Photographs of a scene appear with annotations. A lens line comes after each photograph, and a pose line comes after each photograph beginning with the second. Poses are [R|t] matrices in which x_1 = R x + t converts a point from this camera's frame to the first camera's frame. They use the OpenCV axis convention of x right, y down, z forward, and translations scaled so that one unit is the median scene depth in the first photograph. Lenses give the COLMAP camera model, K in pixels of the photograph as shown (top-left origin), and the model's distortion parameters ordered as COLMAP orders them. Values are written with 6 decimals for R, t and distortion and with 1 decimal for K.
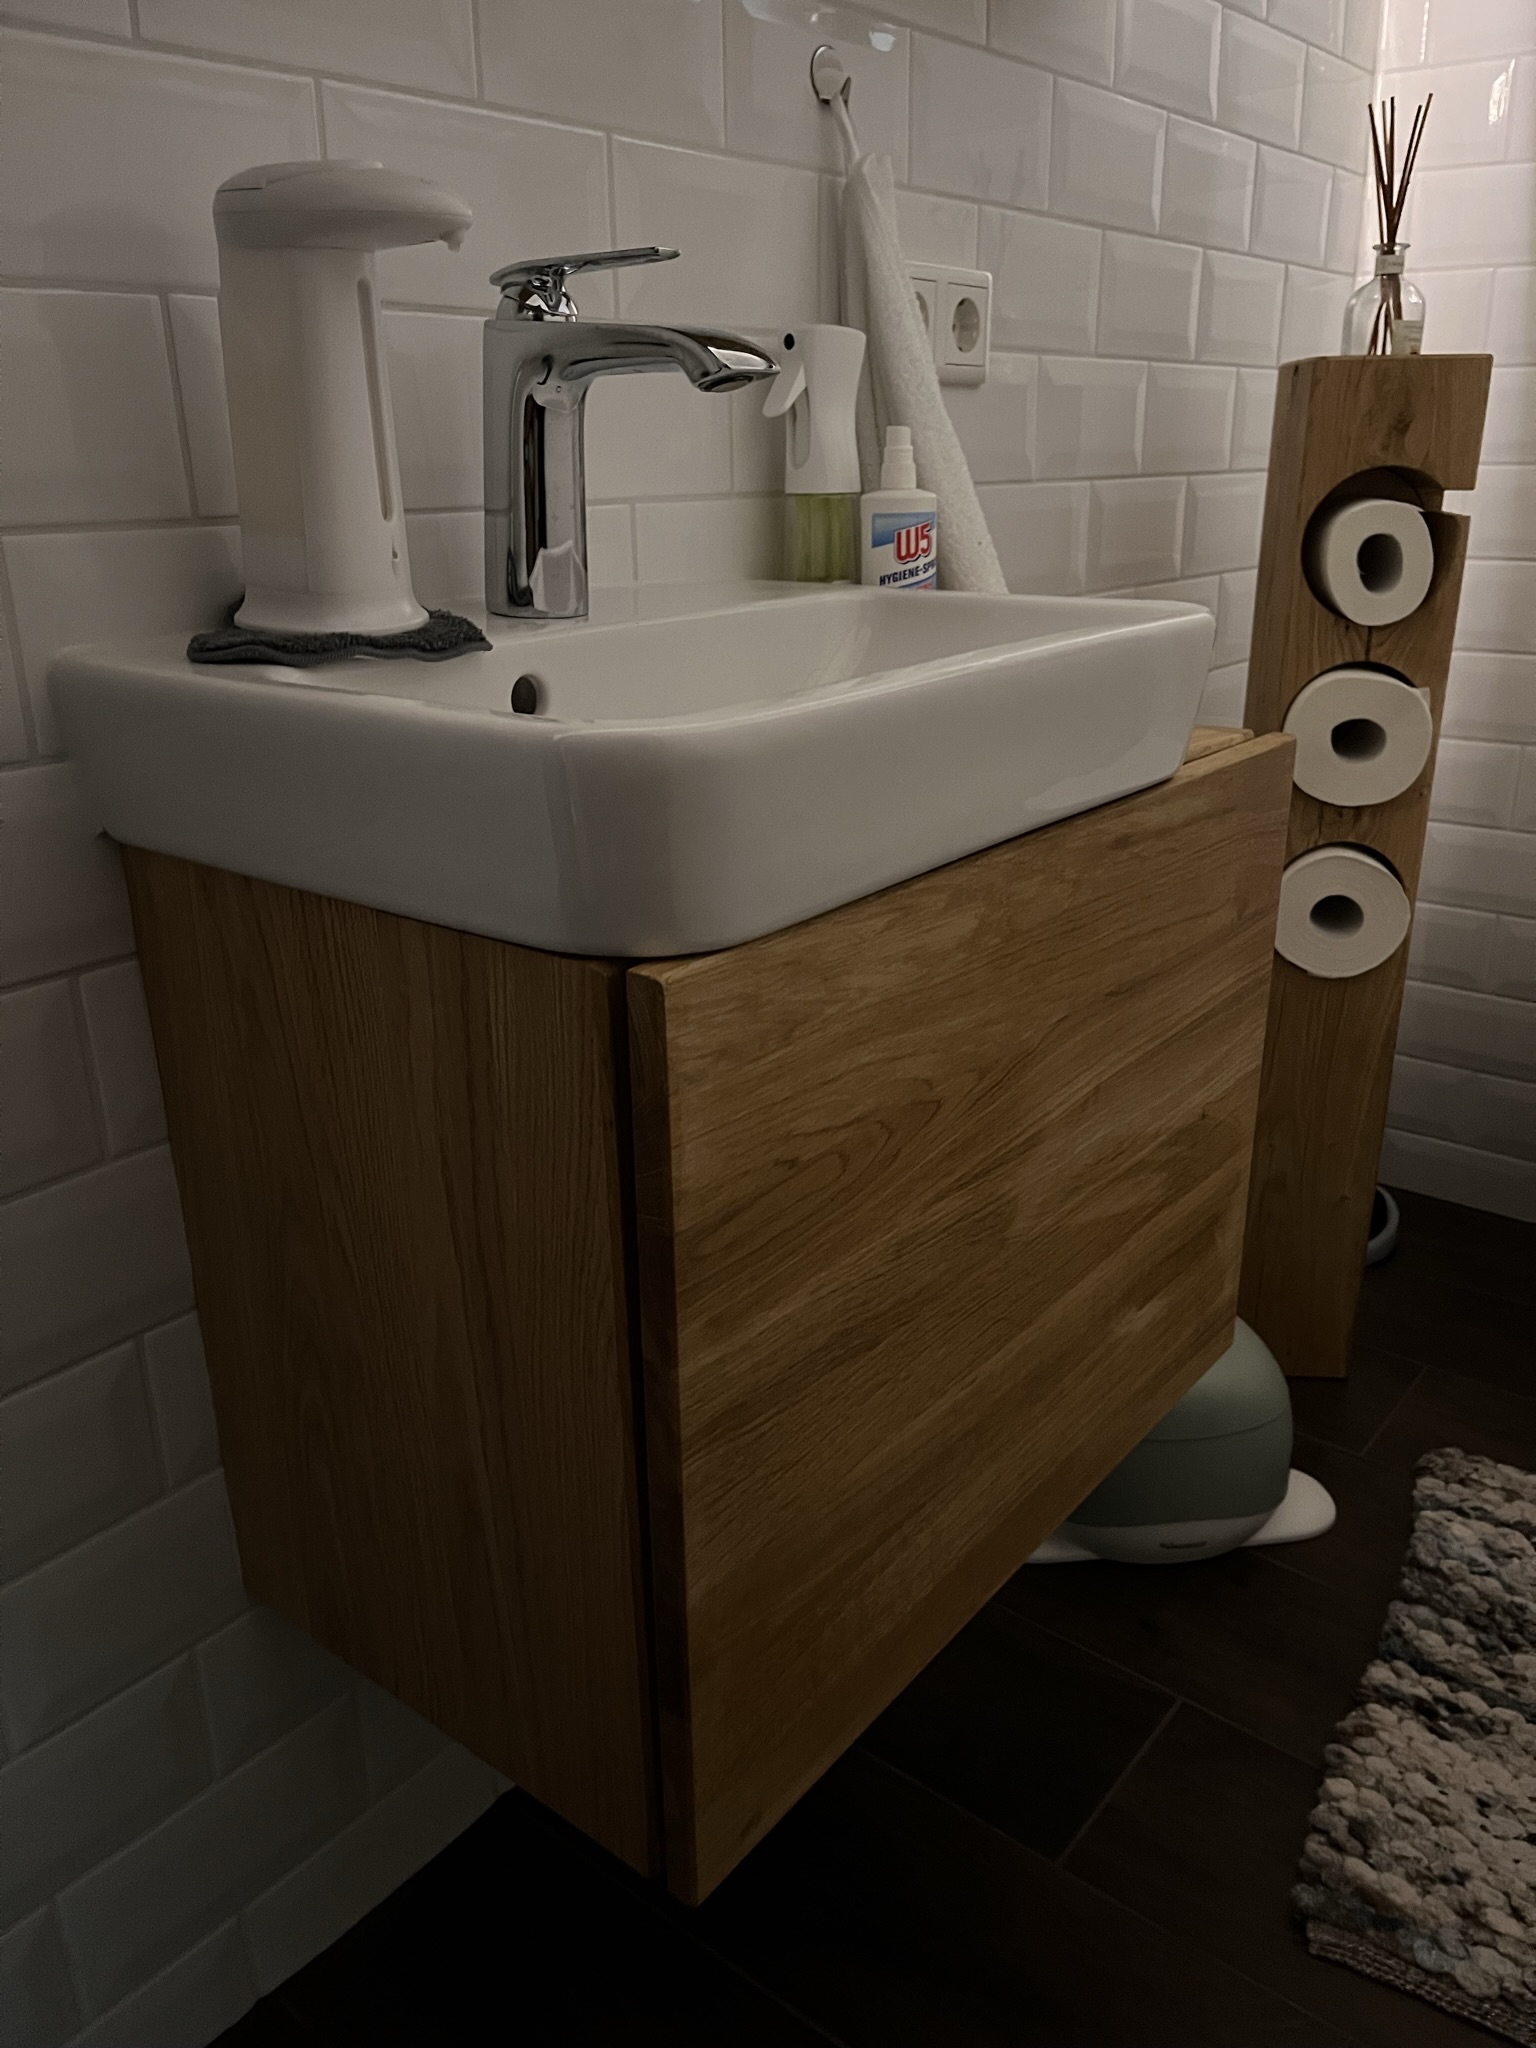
lens RADIAL K [[1570.6, 0, 770.1], [0, 1570.6, 1038.3], [0, 0, 1]] dist [0.020256, -0.014070]
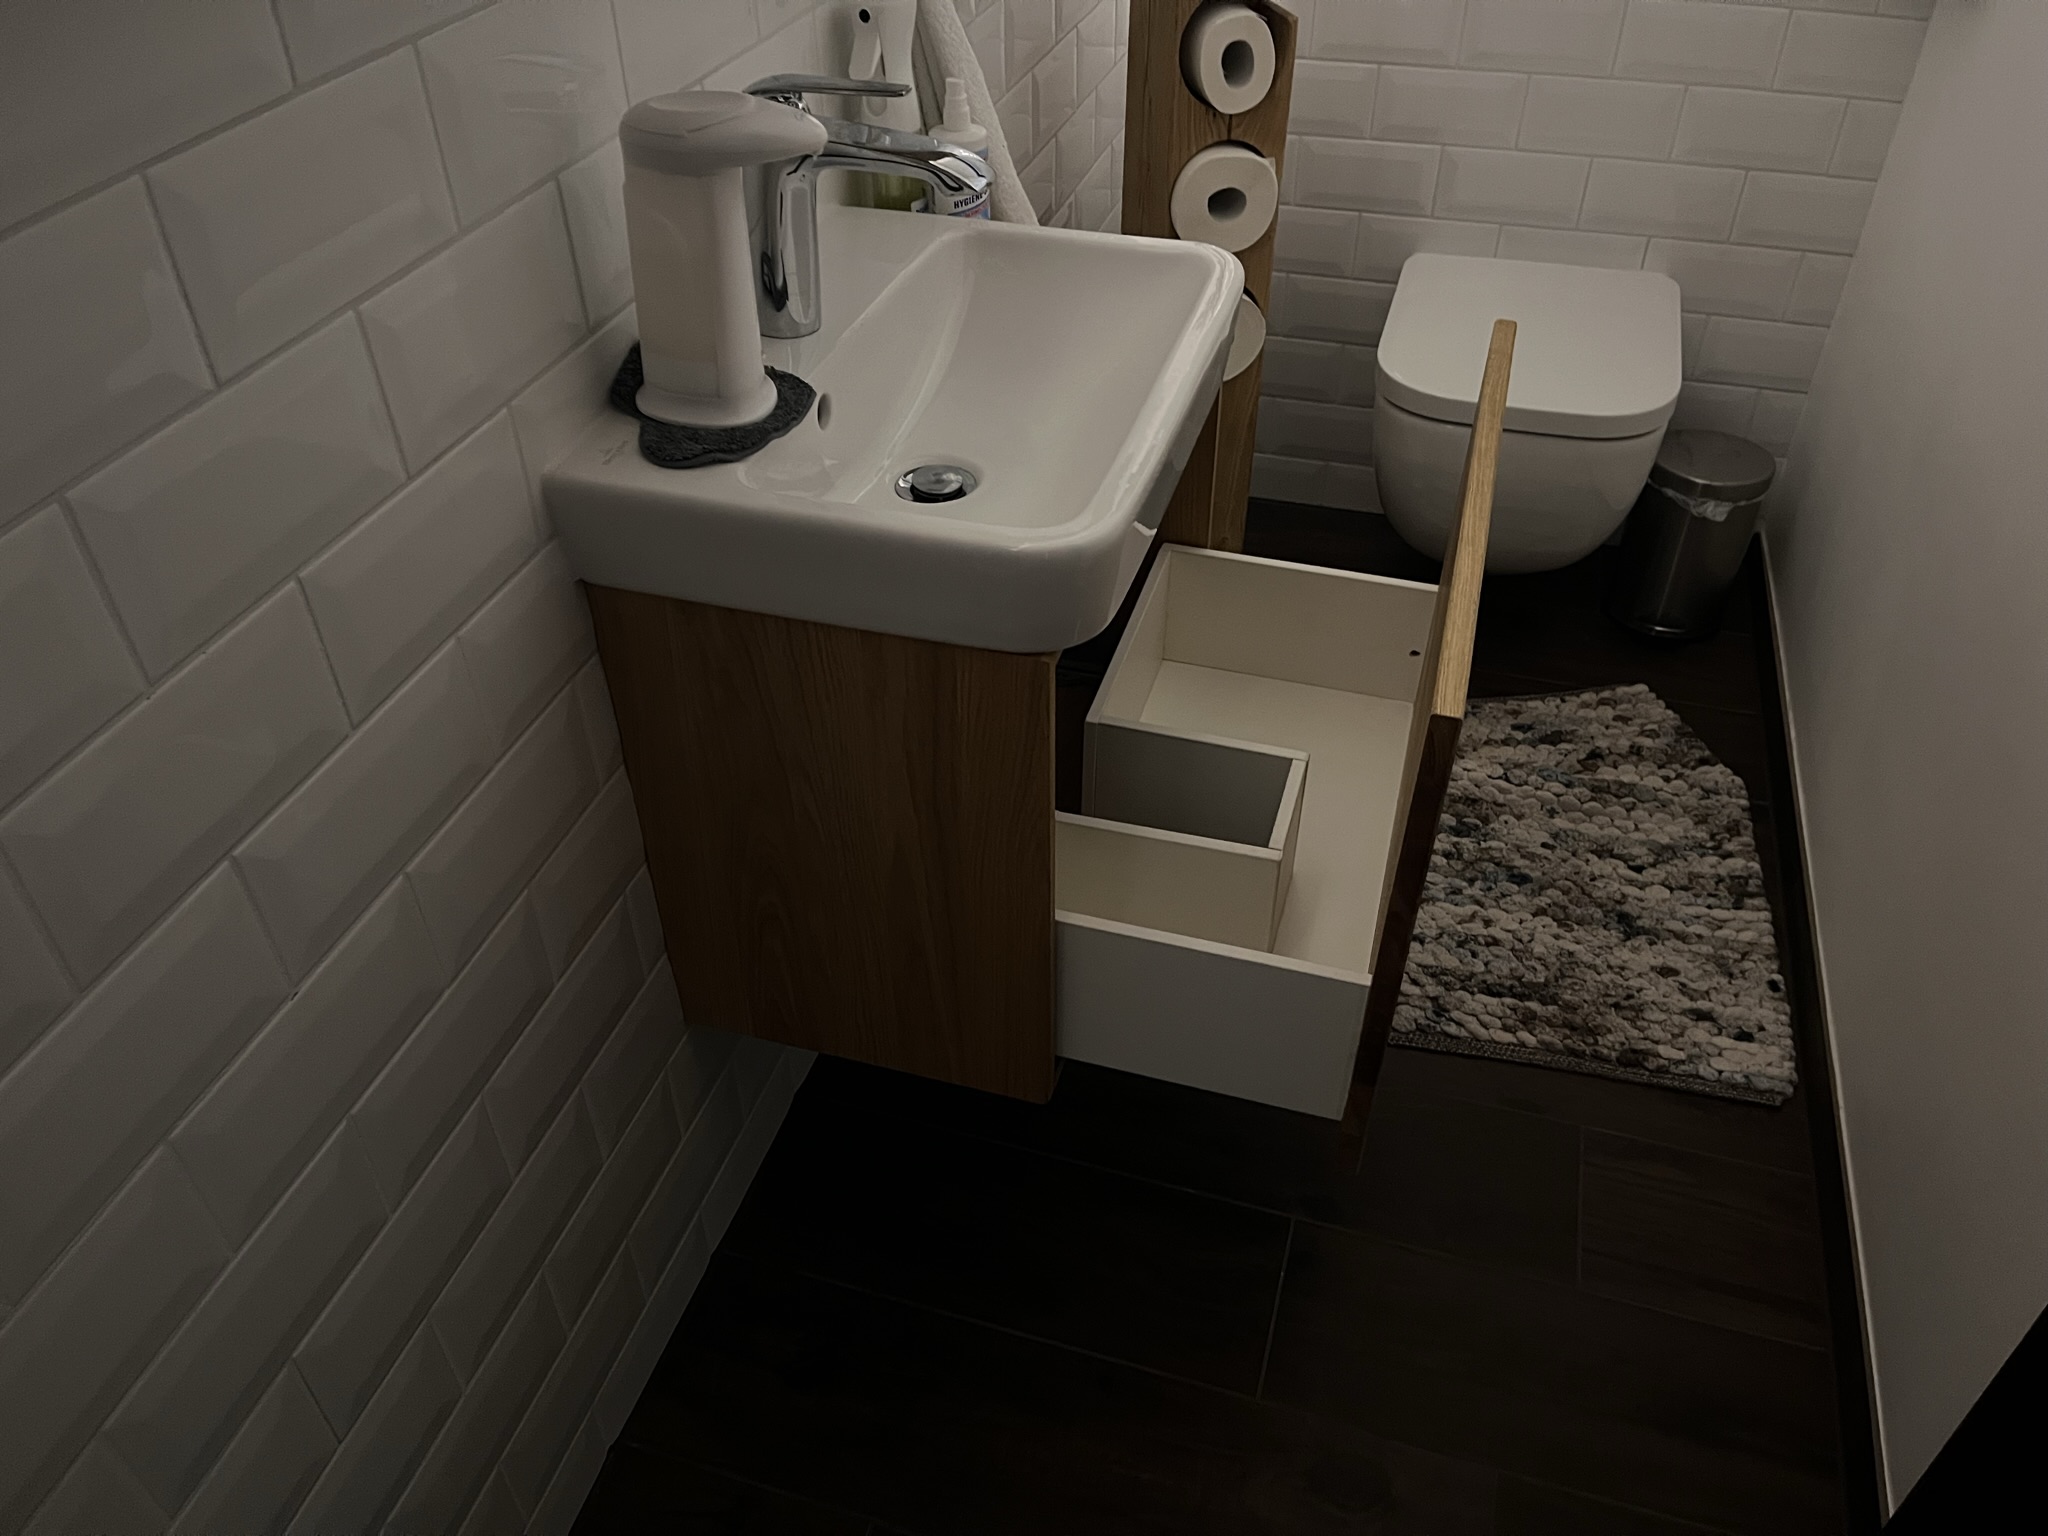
lens RADIAL K [[1570.6, 0, 1012.5], [0, 1570.6, 774.1], [0, 0, 1]] dist [0.020256, -0.014070]
pose [[0.930471, -0.228336, 0.286508, -0.362557], [0.125389, 0.933273, 0.336569, -0.281267], [-0.344241, -0.277243, 0.897014, -0.313453]]
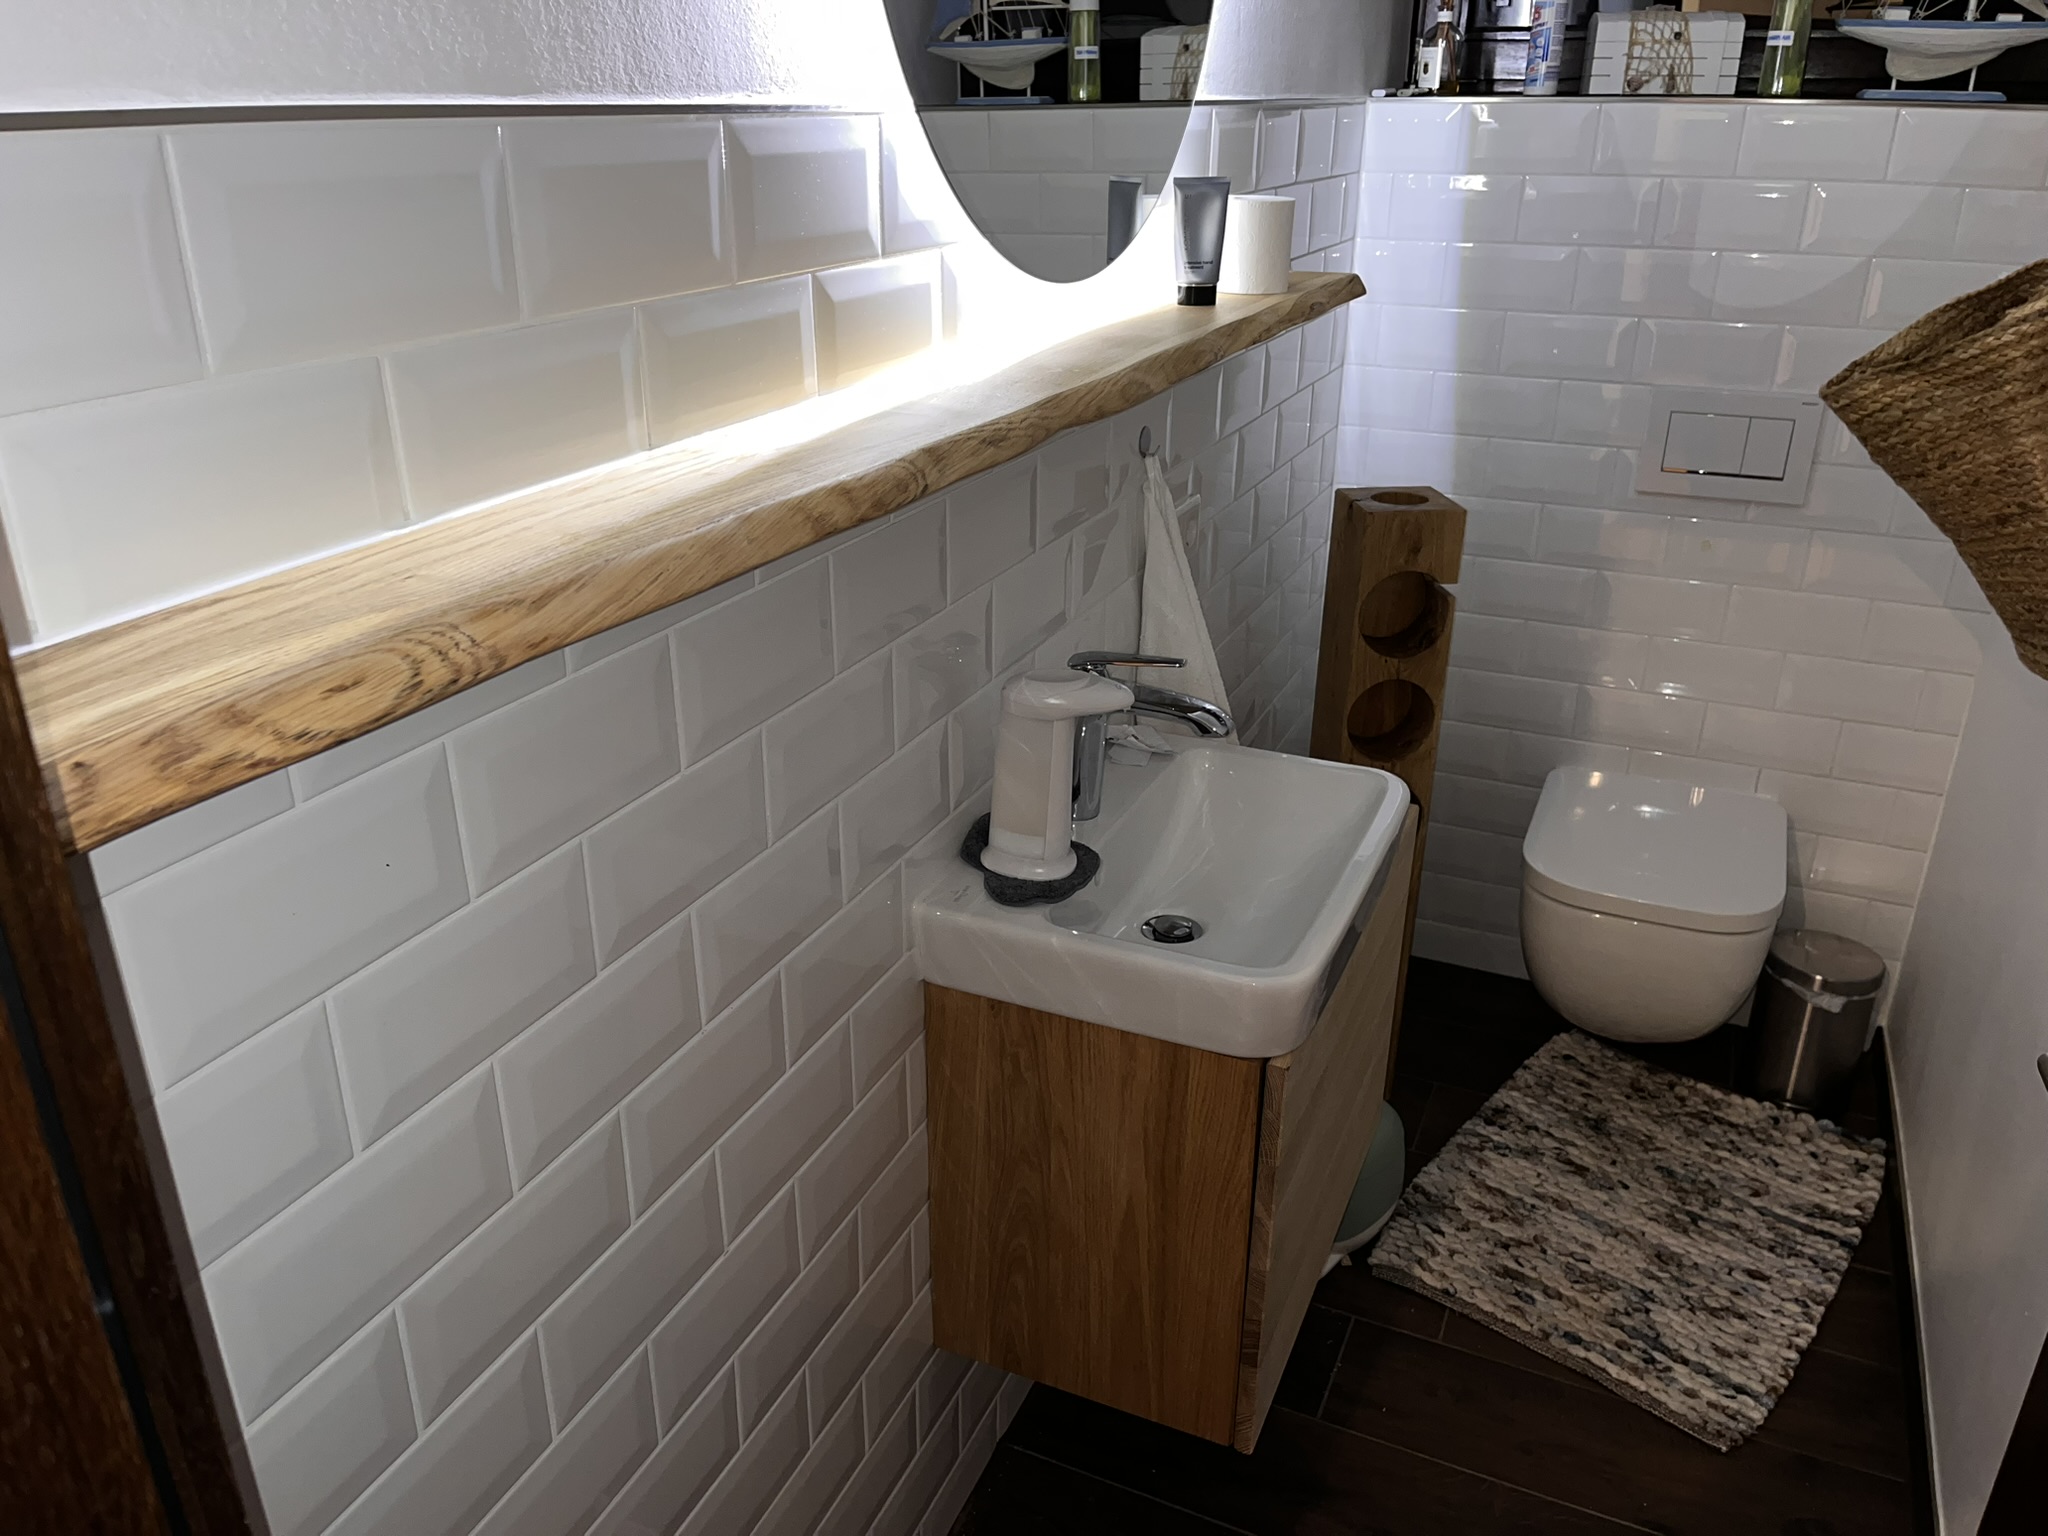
lens RADIAL K [[1570.6, 0, 1012.2], [0, 1570.6, 755.2], [0, 0, 1]] dist [0.020256, -0.014070]
pose [[0.968395, -0.076408, 0.237429, -0.545688], [0.066317, 0.996534, 0.050211, -0.359198], [-0.240443, -0.032878, 0.970106, -0.661428]]
